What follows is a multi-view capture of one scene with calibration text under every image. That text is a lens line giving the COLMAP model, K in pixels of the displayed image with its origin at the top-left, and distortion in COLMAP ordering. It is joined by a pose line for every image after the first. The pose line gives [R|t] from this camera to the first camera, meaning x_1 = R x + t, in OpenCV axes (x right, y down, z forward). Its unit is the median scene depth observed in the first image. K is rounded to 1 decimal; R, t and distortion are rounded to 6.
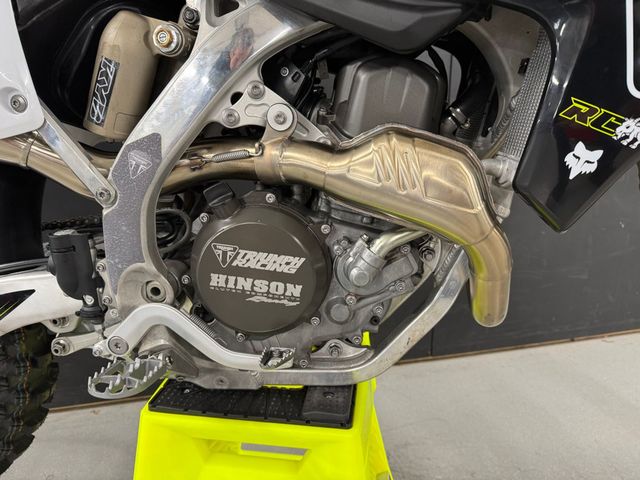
lens RADIAL K [[468.9, 0, 320.0], [0, 468.9, 240.0], [0, 0, 1]] dist [0.060471, -0.052966]
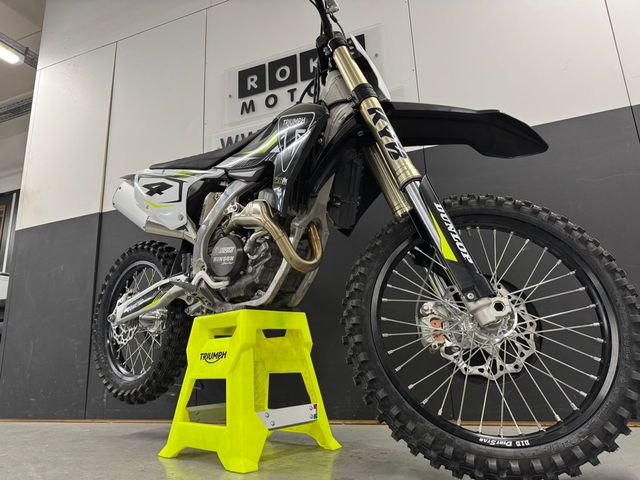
lens RADIAL K [[468.9, 0, 320.0], [0, 468.9, 240.0], [0, 0, 1]] dist [0.060471, -0.052966]
pose [[0.821780, -0.168026, -0.544468, 2.056727], [-0.132560, 0.872940, -0.469472, 1.340804], [0.554172, 0.457977, 0.695091, -0.812609]]
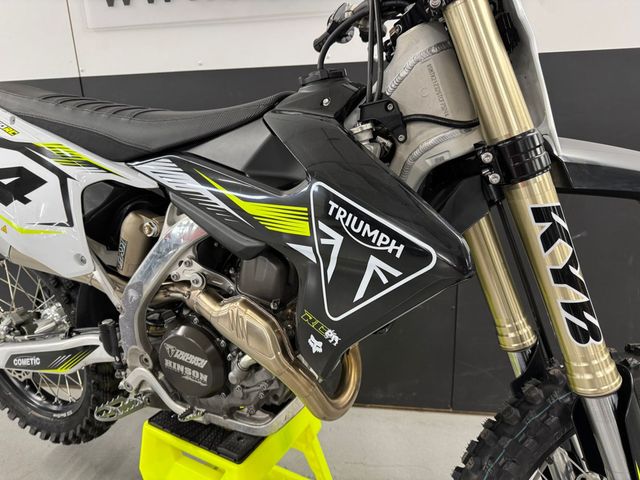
lens RADIAL K [[455.5, 0, 320.0], [0, 455.5, 240.0], [0, 0, 1]] dist [-0.019814, -0.001839]
pose [[0.933755, 0.079566, -0.348956, 0.879701], [-0.080495, 0.996684, 0.011862, -0.445462], [0.348743, 0.017013, 0.937064, -0.402758]]
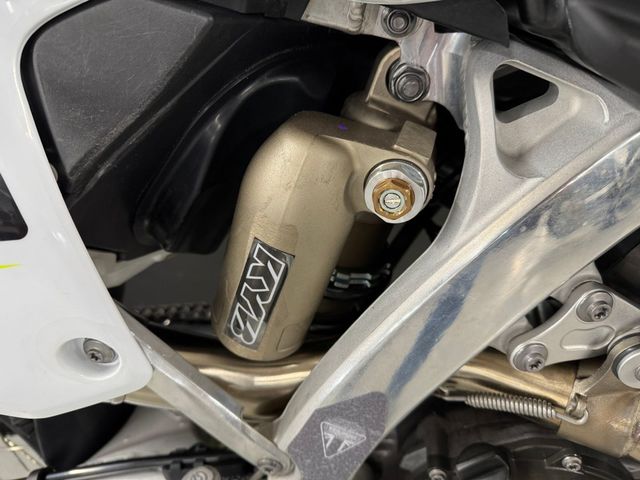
lens RADIAL K [[468.9, 0, 320.0], [0, 468.9, 240.0], [0, 0, 1]] dist [0.060471, -0.052966]
pose [[0.999013, -0.023646, -0.037611, -0.366422], [0.033769, 0.954276, 0.297012, -0.502351], [0.028868, -0.297989, 0.954133, 0.547744]]
